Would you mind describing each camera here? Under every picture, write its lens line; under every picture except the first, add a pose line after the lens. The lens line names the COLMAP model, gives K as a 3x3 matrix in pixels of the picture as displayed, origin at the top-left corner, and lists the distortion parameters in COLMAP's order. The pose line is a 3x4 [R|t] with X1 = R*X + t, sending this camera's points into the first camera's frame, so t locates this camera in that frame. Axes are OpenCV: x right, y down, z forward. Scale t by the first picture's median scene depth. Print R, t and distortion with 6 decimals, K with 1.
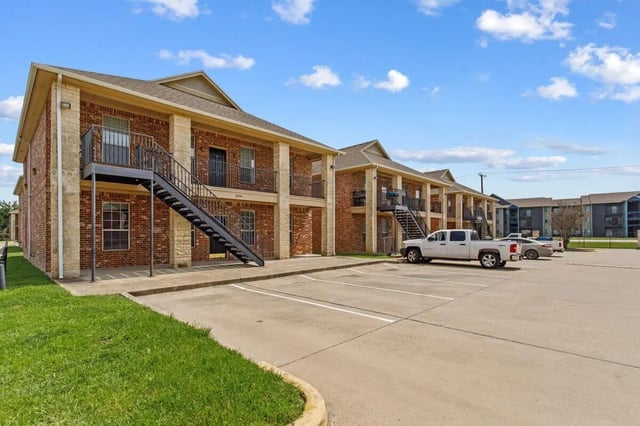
lens RADIAL K [[312.2, 0, 315.3], [0, 312.2, 234.2], [0, 0, 1]] dist [0.004026, 0.000716]
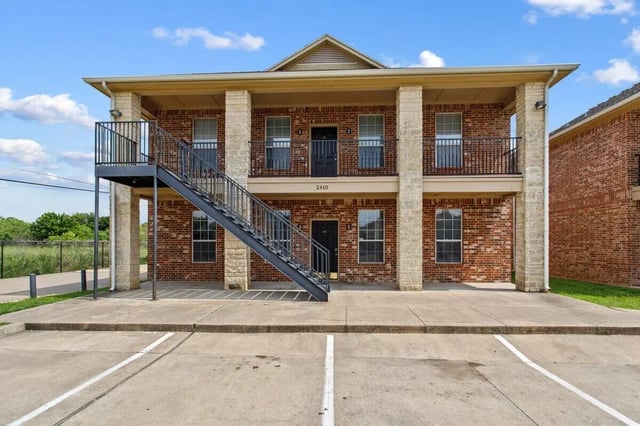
lens RADIAL K [[312.2, 0, 322.8], [0, 312.2, 241.1], [0, 0, 1]] dist [0.004026, 0.000716]
pose [[0.669787, -0.003996, -0.742543, 0.216792], [-0.002316, 0.999969, -0.007471, -0.004637], [0.742550, 0.006724, 0.669757, 0.504041]]
